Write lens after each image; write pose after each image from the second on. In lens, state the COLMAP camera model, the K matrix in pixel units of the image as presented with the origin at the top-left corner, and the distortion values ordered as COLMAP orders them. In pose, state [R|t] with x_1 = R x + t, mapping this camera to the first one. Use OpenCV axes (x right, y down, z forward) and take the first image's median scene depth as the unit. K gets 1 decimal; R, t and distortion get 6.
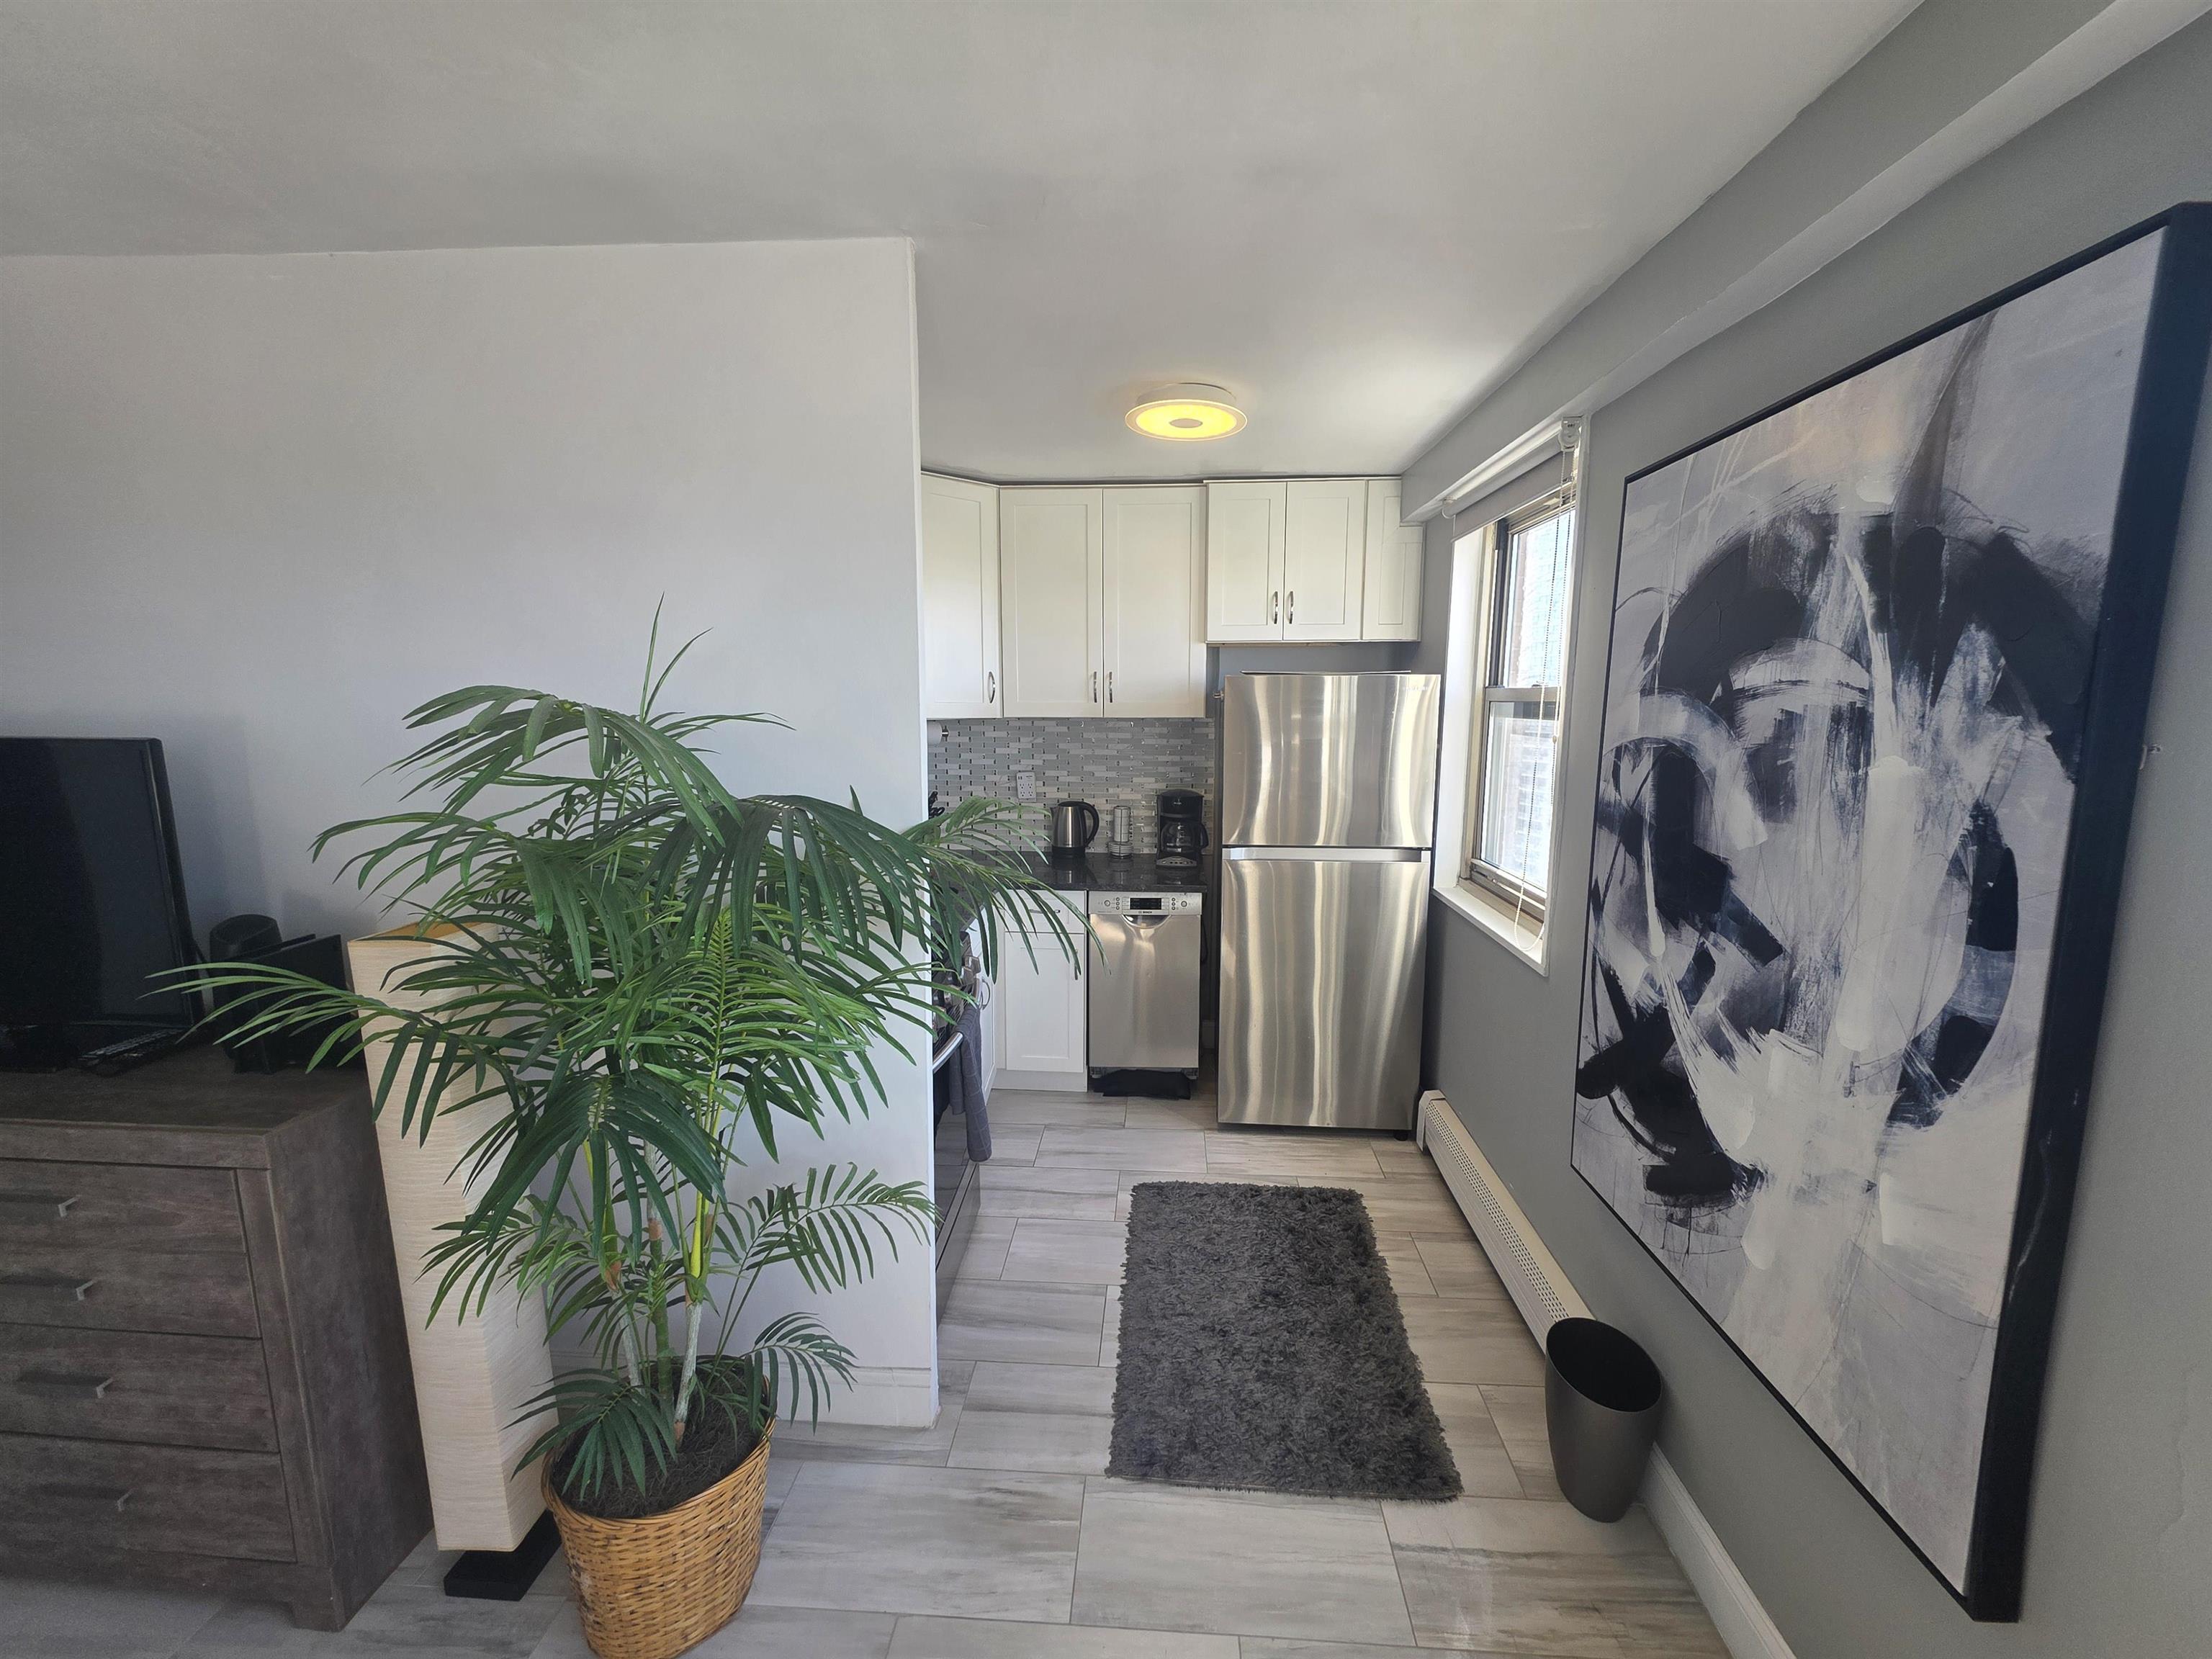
lens RADIAL K [[879.4, 0, 1122.3], [0, 879.4, 833.0], [0, 0, 1]] dist [0.003142, -0.000146]
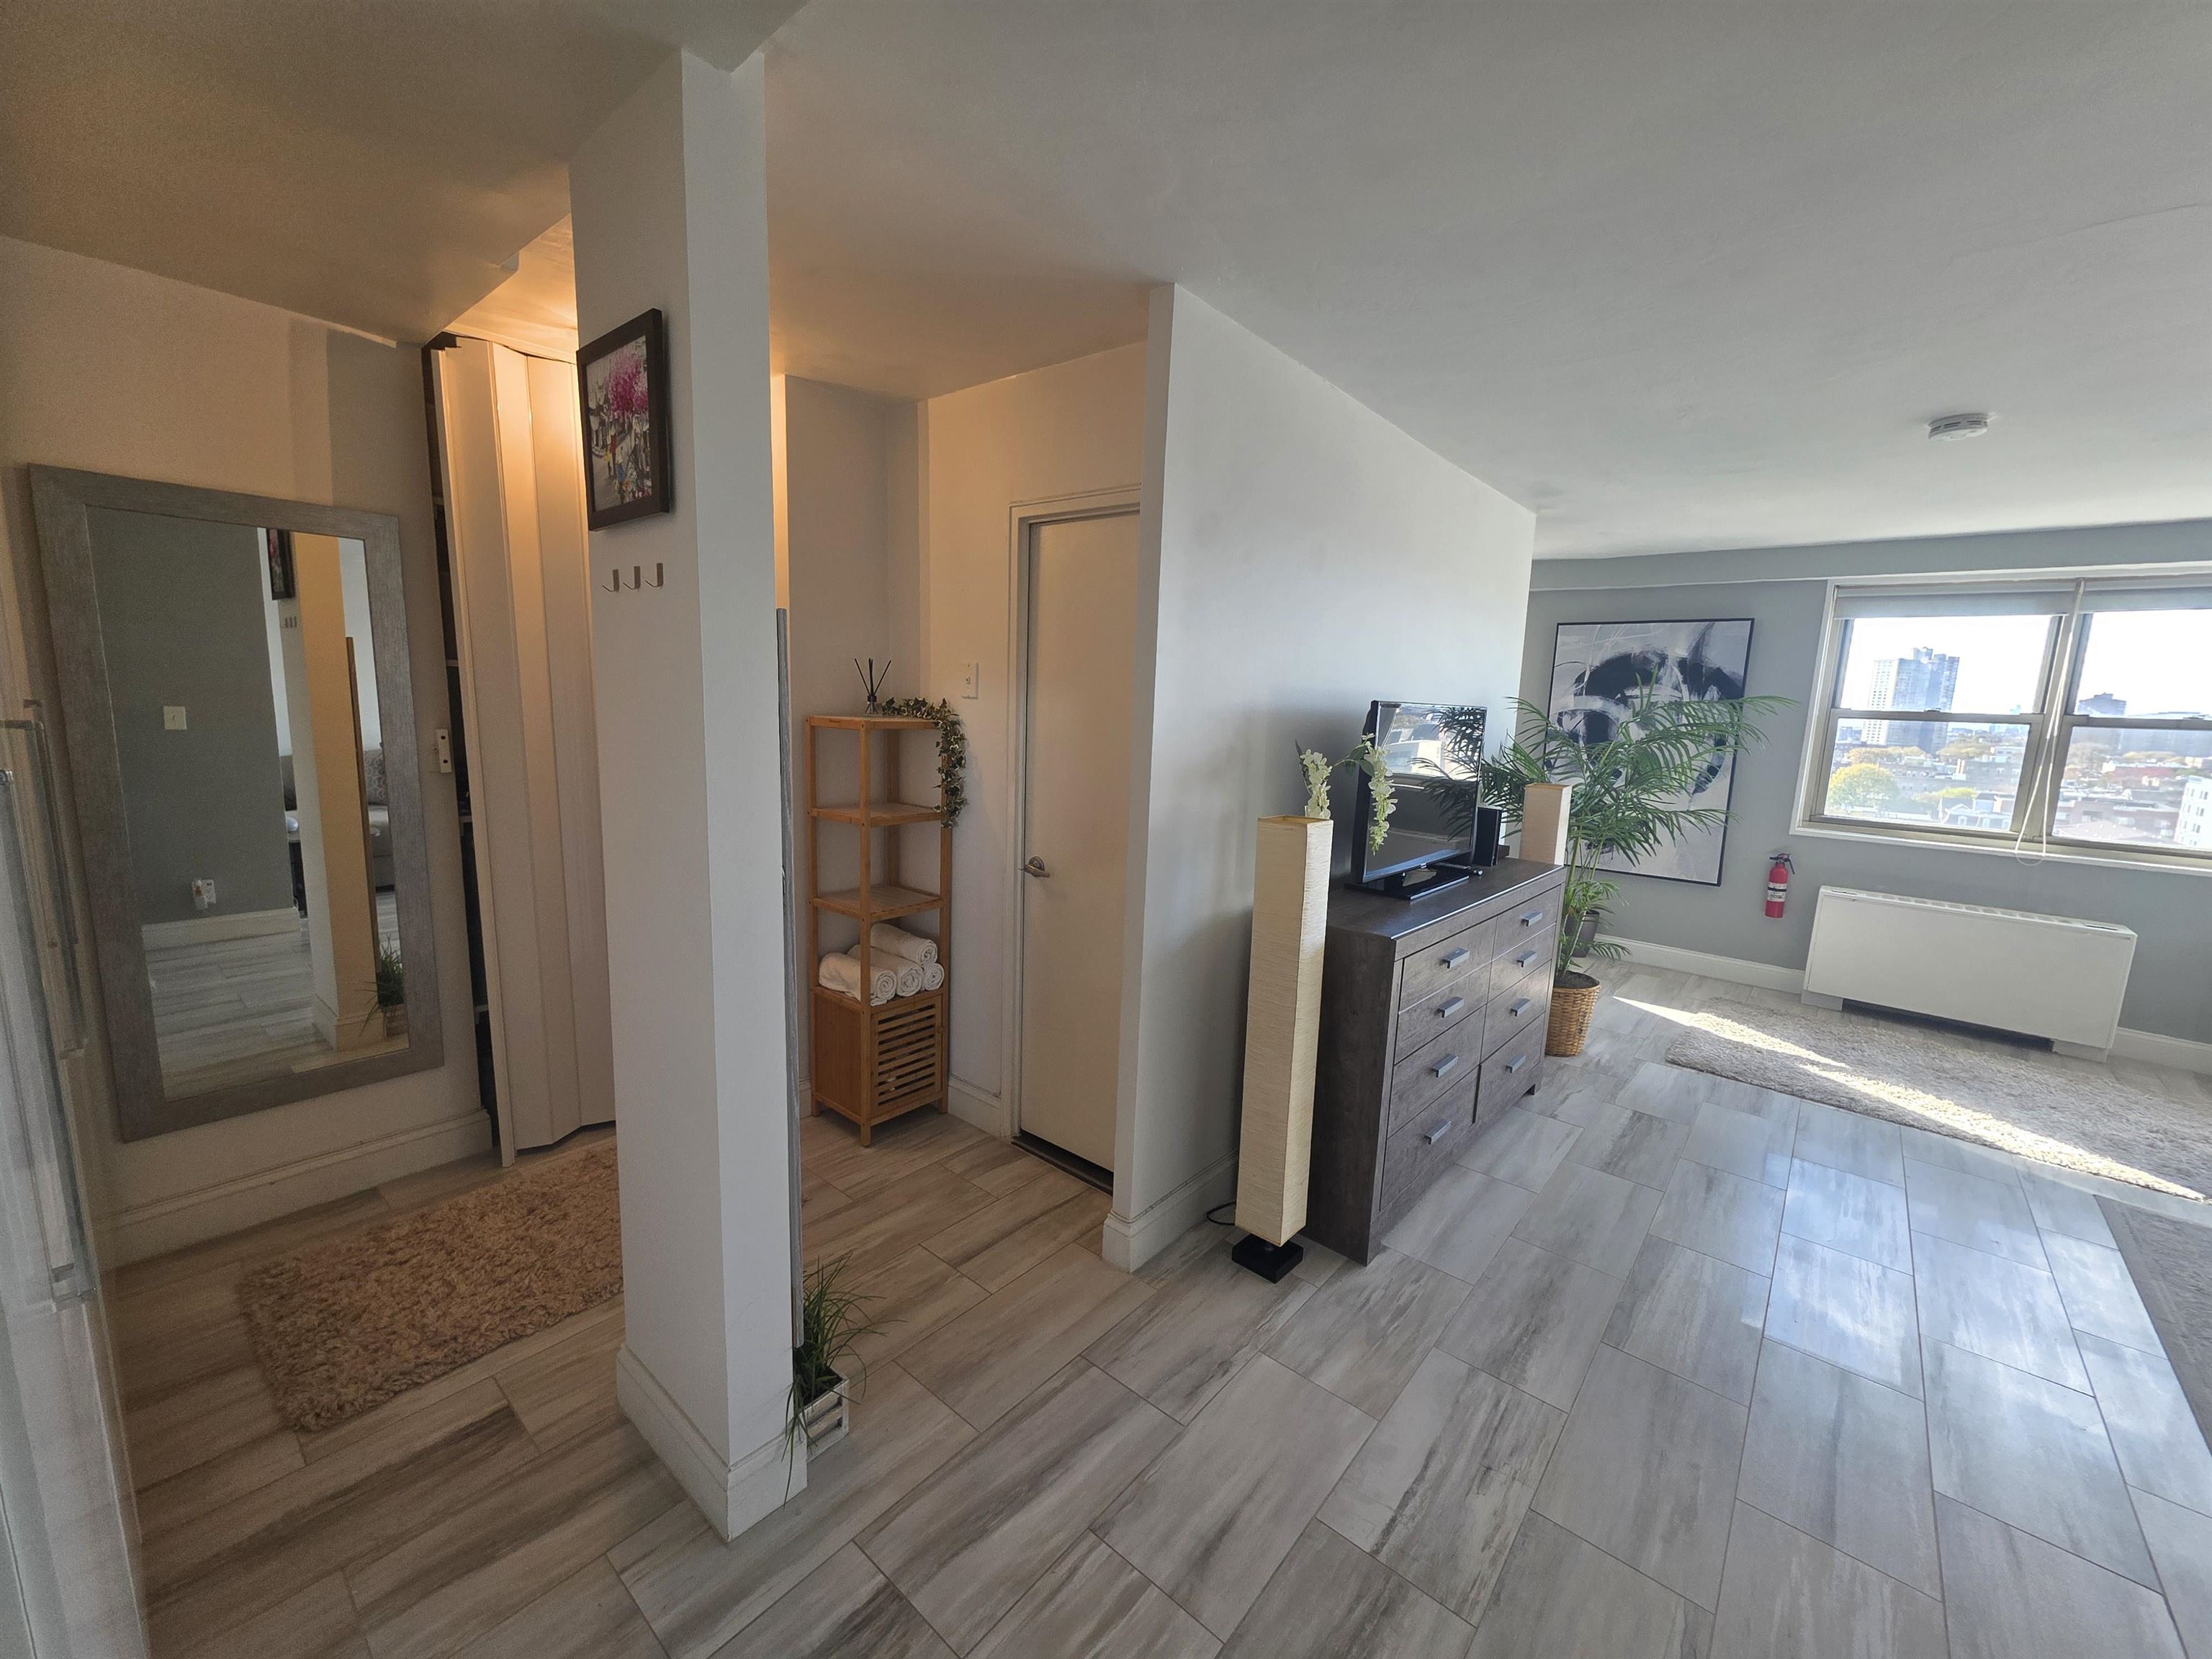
lens RADIAL K [[879.4, 0, 1125.7], [0, 879.4, 829.9], [0, 0, 1]] dist [0.003142, -0.000146]
pose [[0.600296, -0.104809, 0.792881, -2.589020], [0.089140, 0.993967, 0.063902, -0.020563], [-0.794795, 0.032317, 0.606017, 0.338520]]
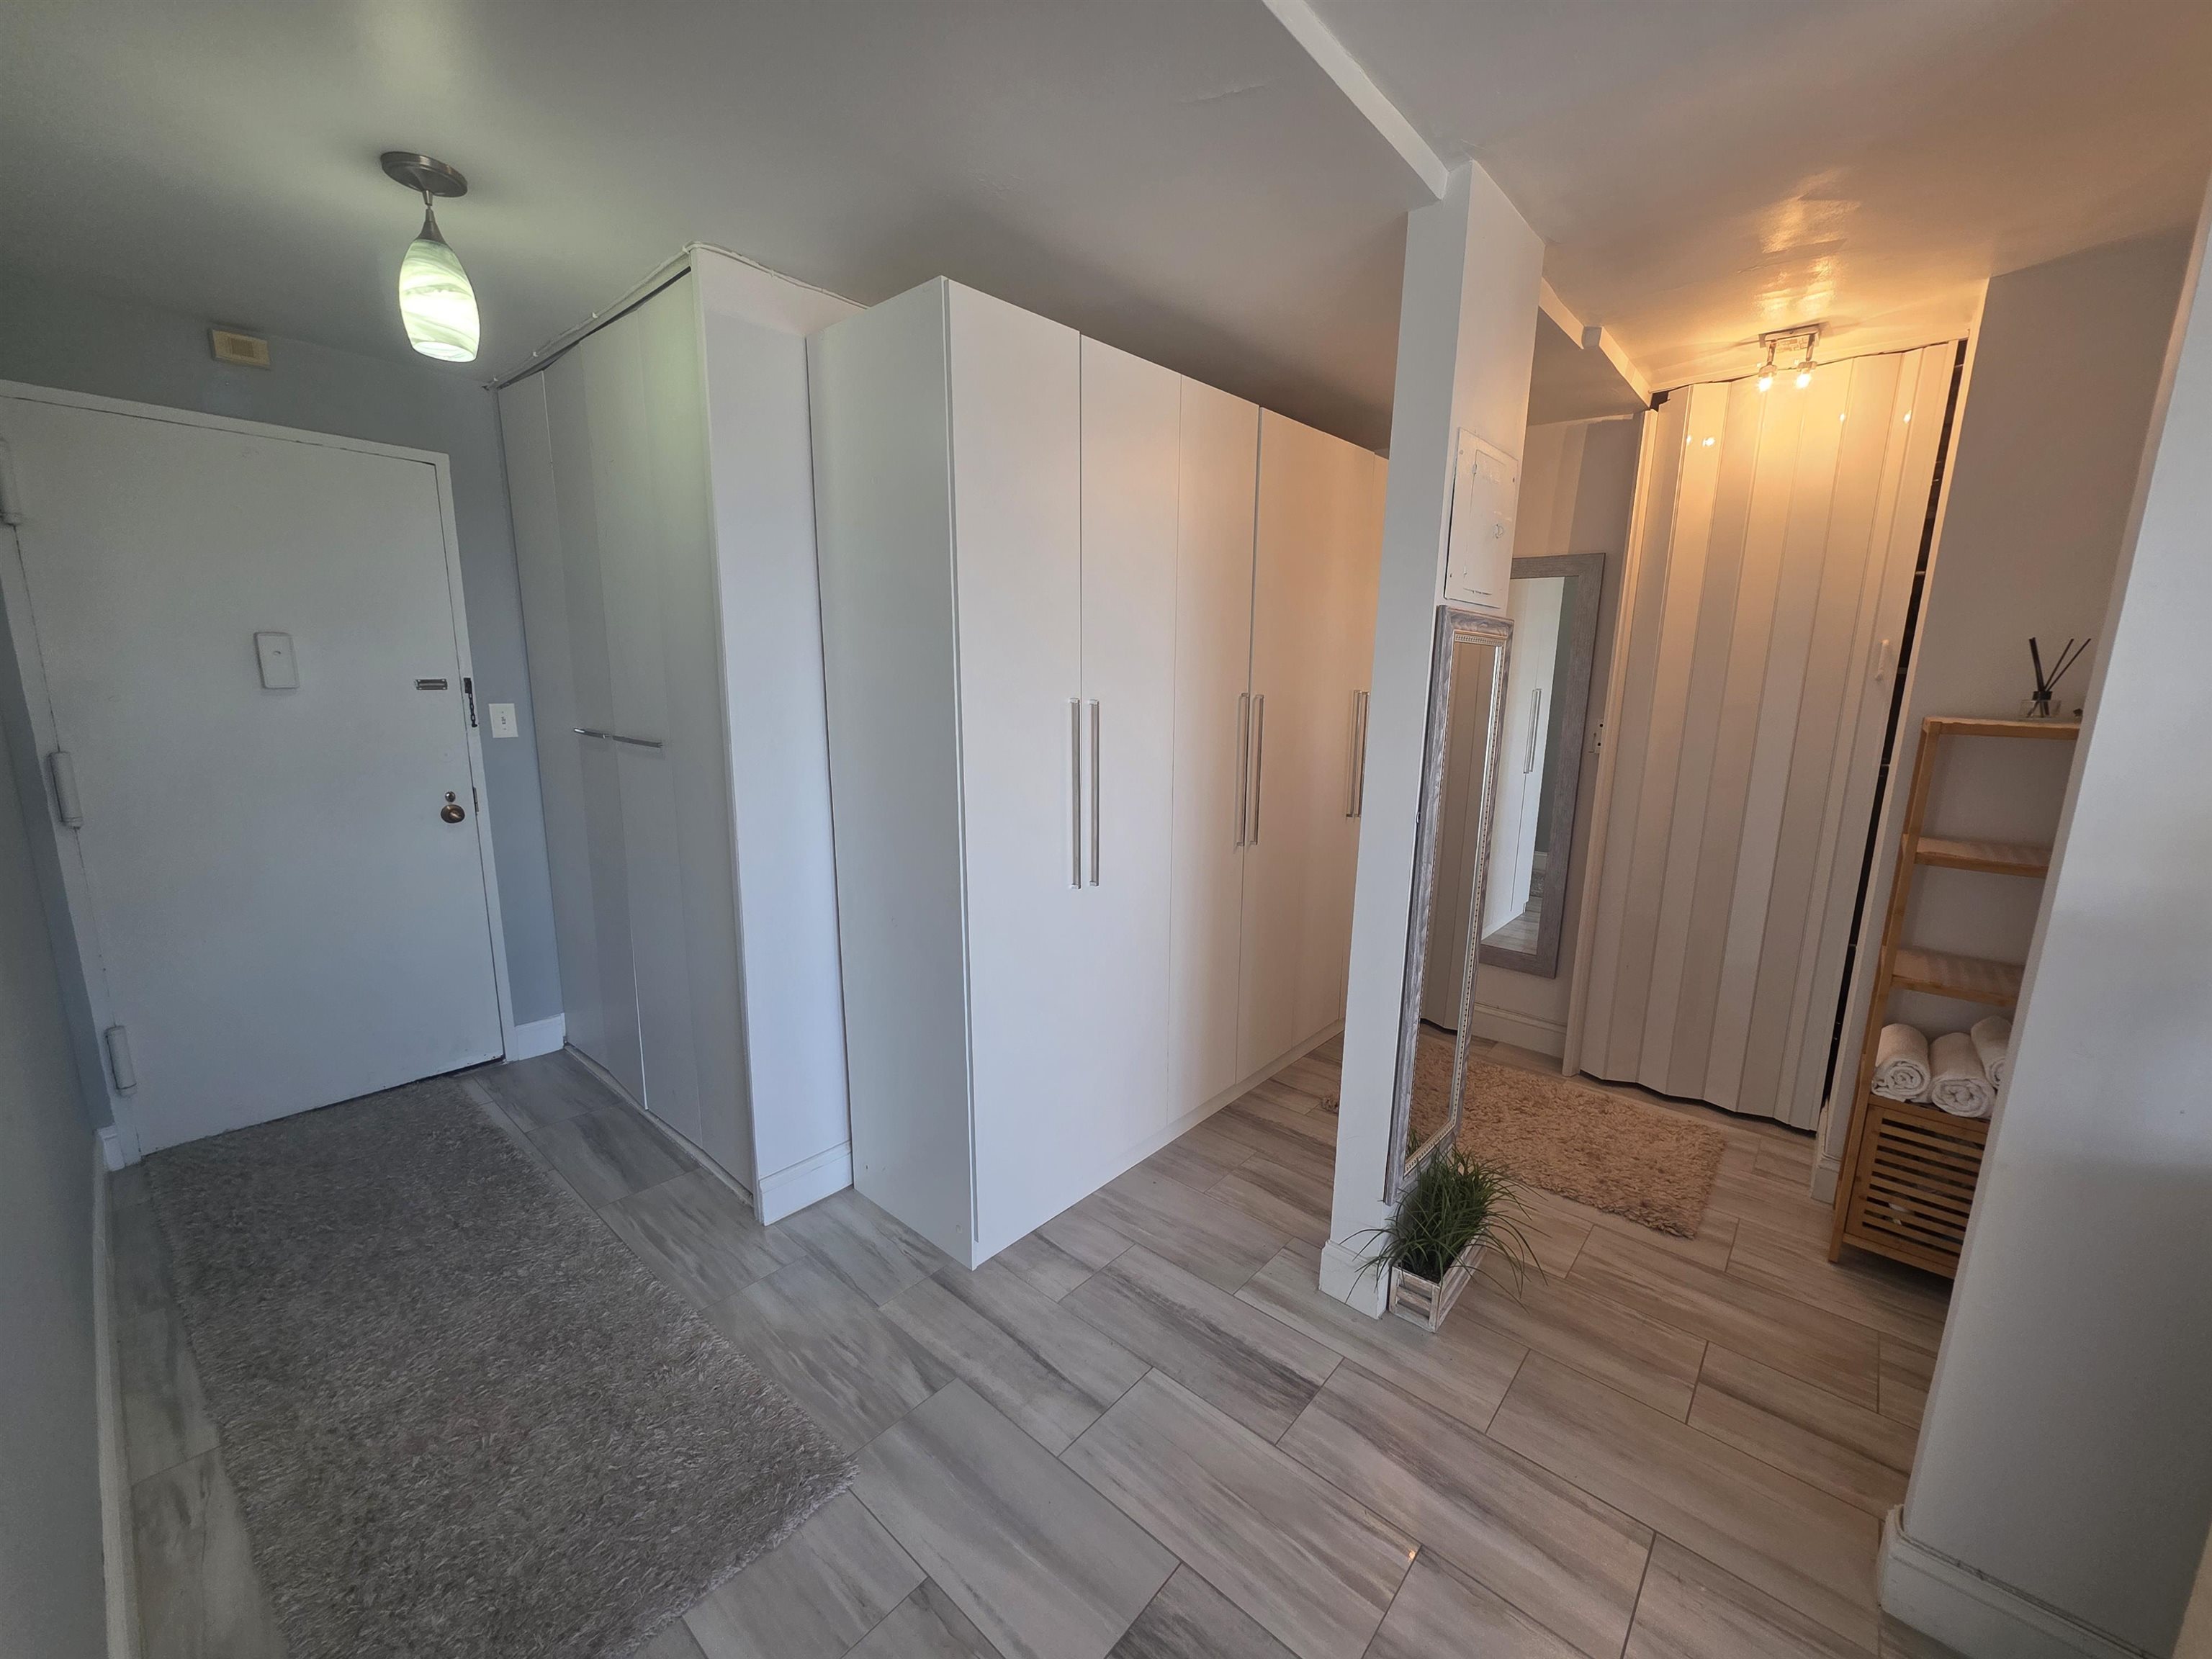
lens RADIAL K [[879.4, 0, 1123.6], [0, 879.4, 833.8], [0, 0, 1]] dist [0.003142, -0.000146]
pose [[0.790793, 0.123840, -0.599425, -1.847309], [-0.107183, 0.992204, 0.063585, 0.027139], [0.602626, 0.013966, 0.797901, 0.091653]]
